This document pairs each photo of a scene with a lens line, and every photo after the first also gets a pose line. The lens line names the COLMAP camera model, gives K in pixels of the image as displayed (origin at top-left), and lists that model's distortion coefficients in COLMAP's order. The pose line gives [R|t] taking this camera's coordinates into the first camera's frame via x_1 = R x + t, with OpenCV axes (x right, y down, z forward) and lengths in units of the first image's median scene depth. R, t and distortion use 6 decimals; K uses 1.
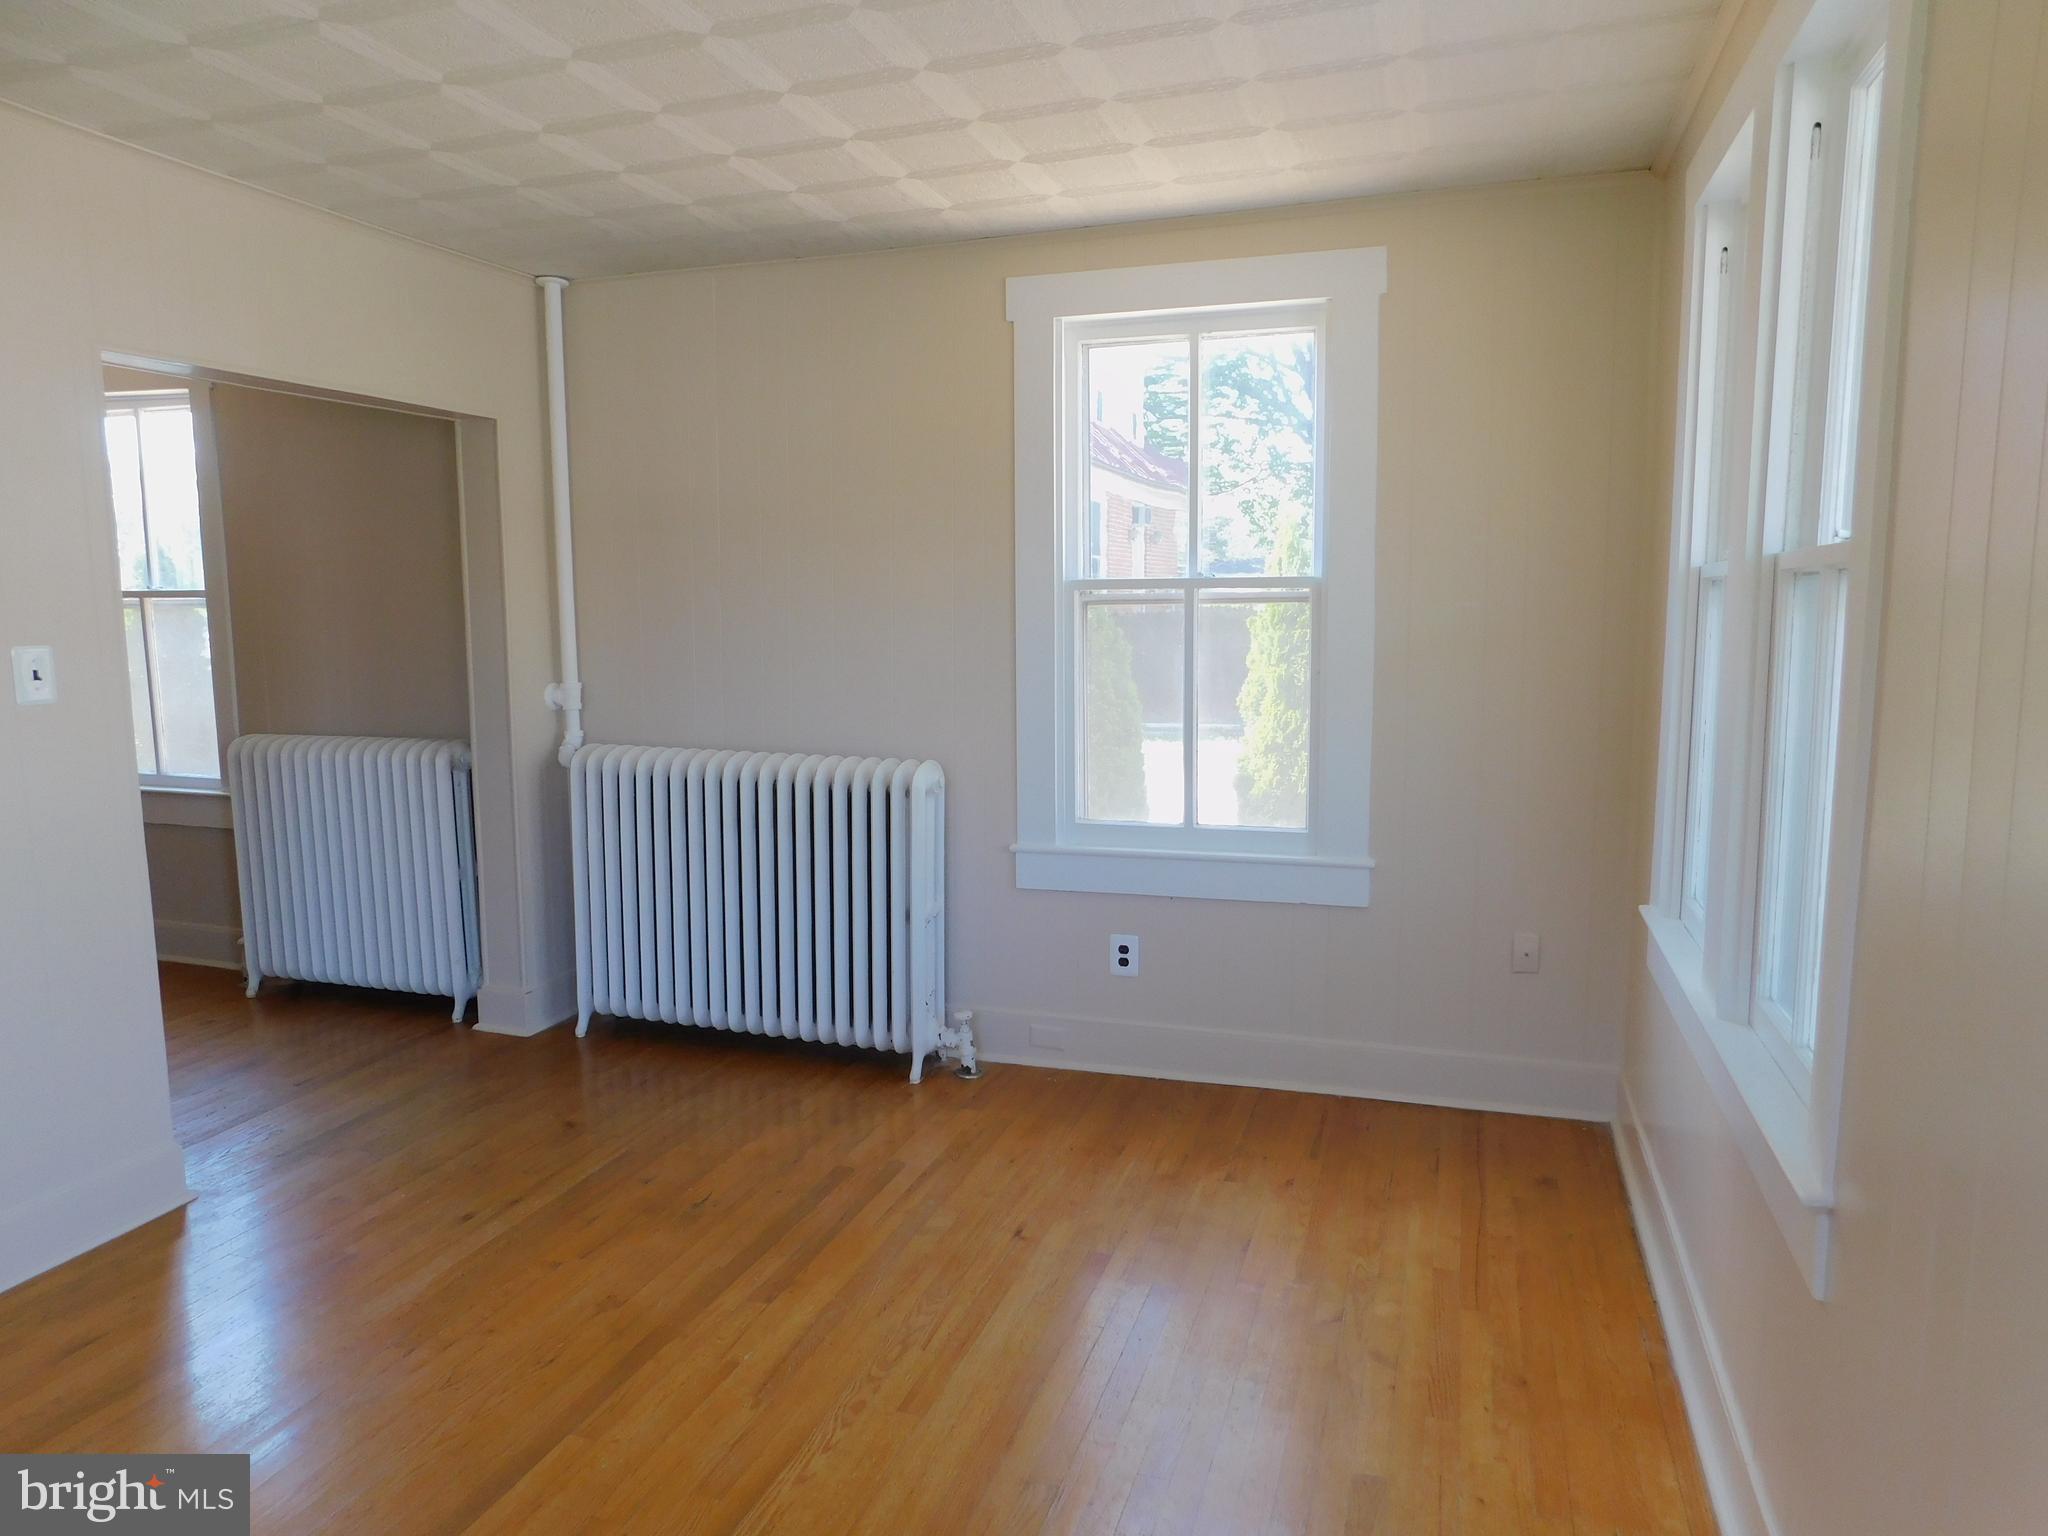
lens RADIAL K [[1376.9, 0, 1024.0], [0, 1376.9, 768.0], [0, 0, 1]] dist [-0.000292, -0.000238]
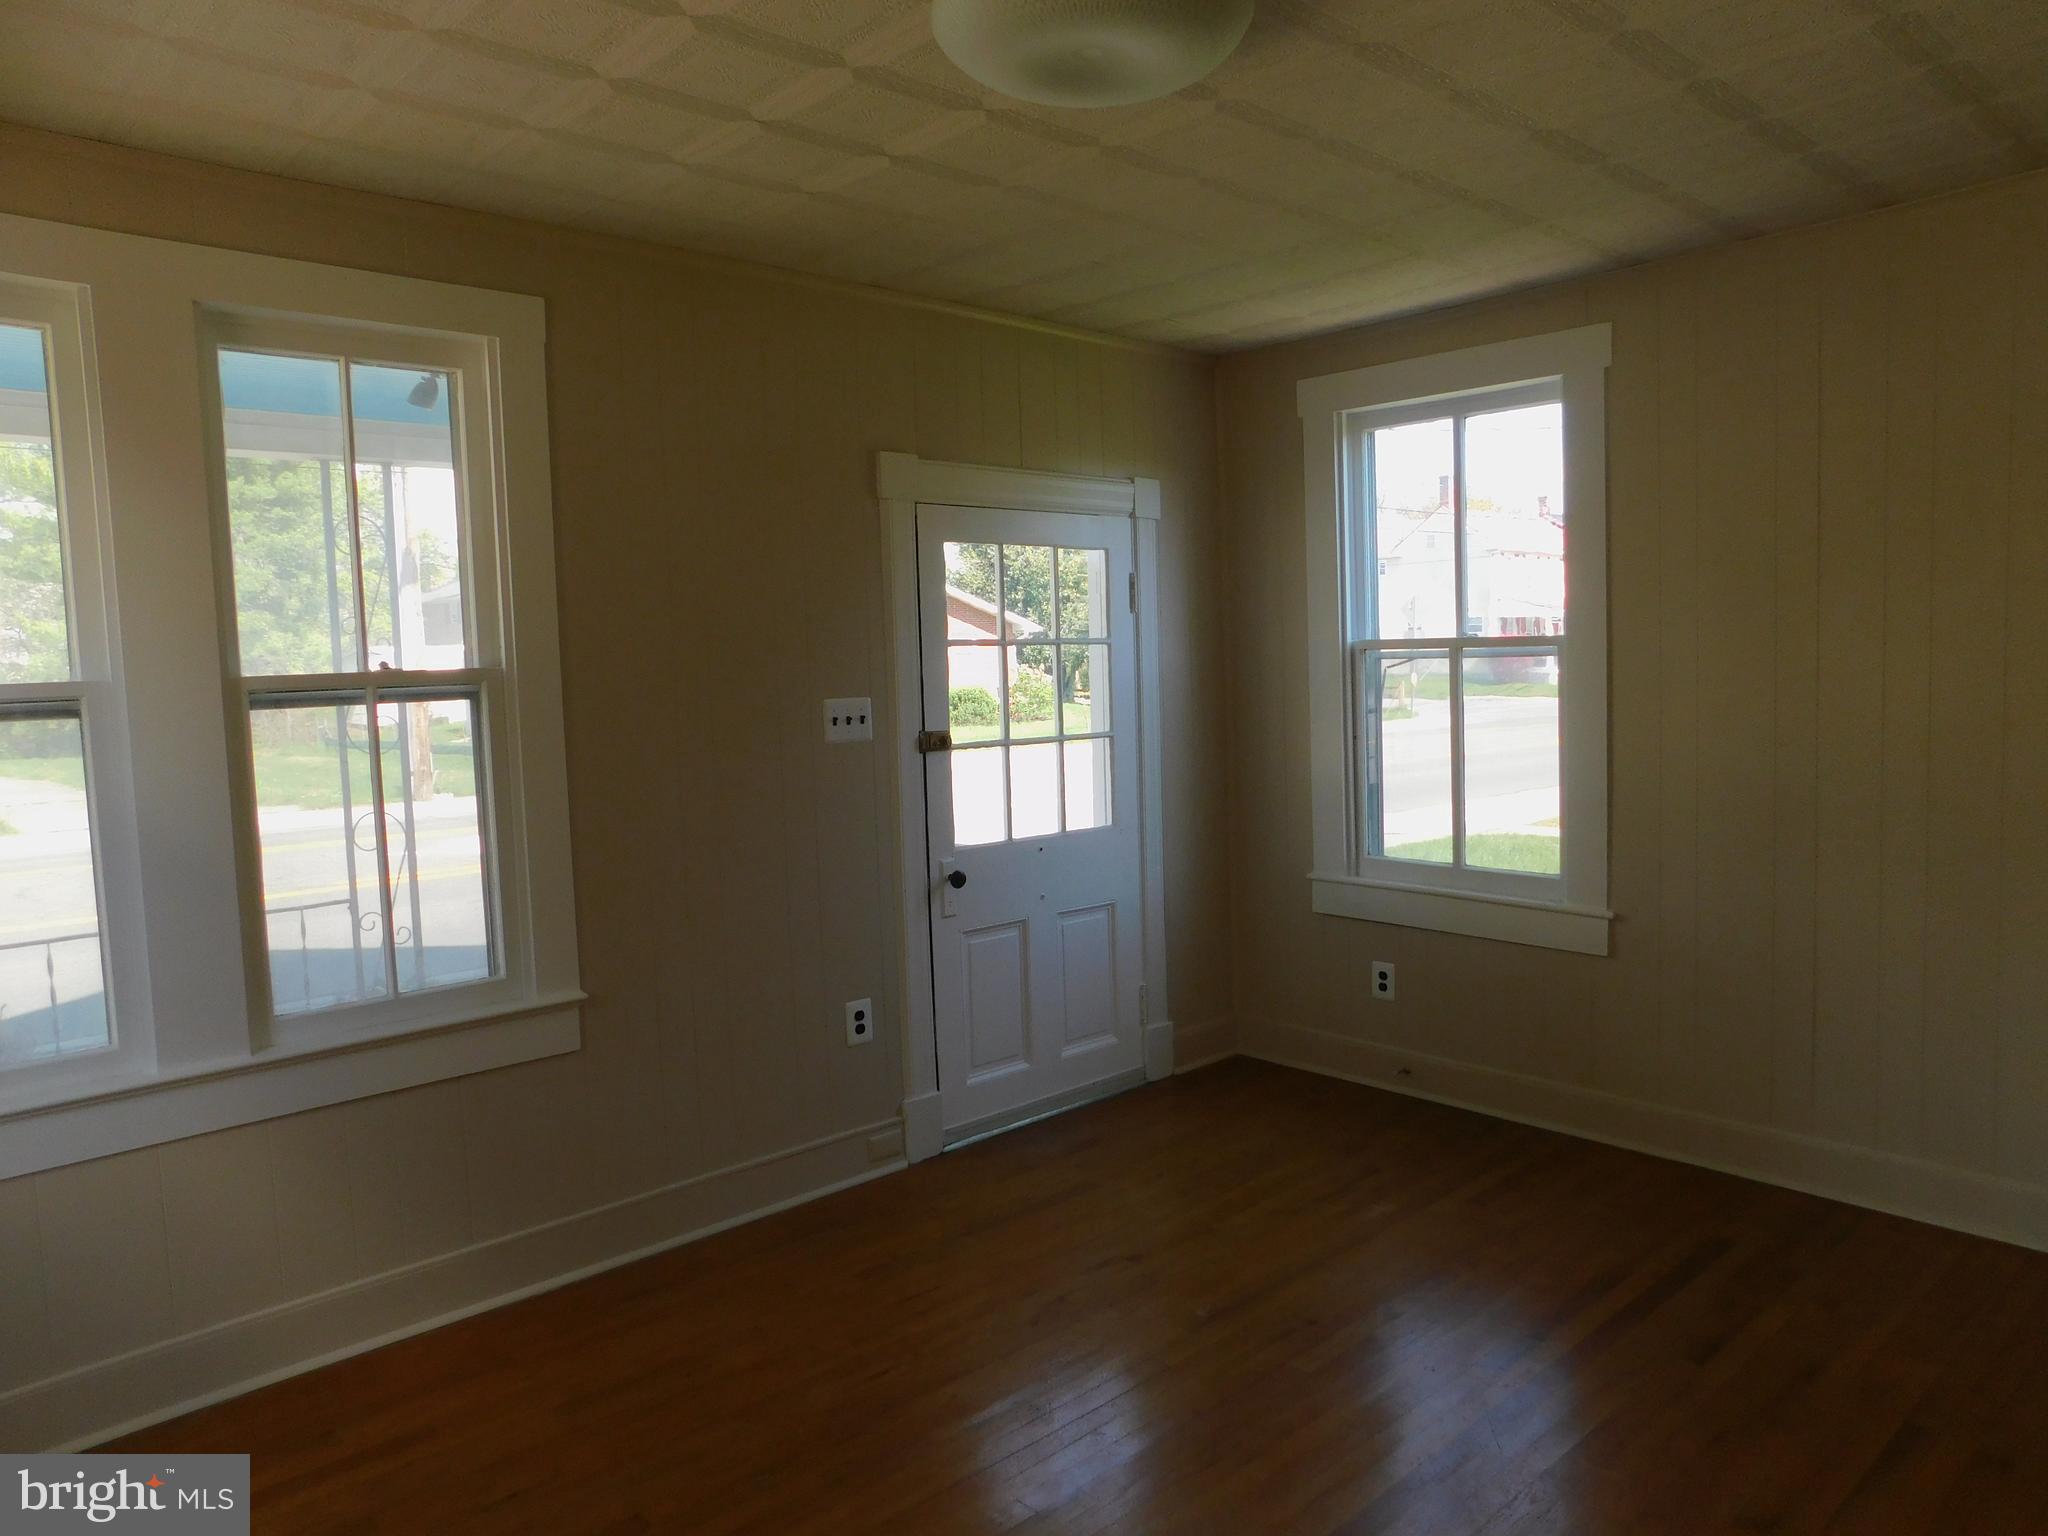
lens RADIAL K [[1376.9, 0, 1024.0], [0, 1376.9, 768.0], [0, 0, 1]] dist [-0.000292, -0.000238]
pose [[0.875804, 0.035336, -0.481372, 0.349916], [-0.055430, 0.998081, -0.027584, 0.013233], [0.479474, 0.050841, 0.876082, -0.106900]]
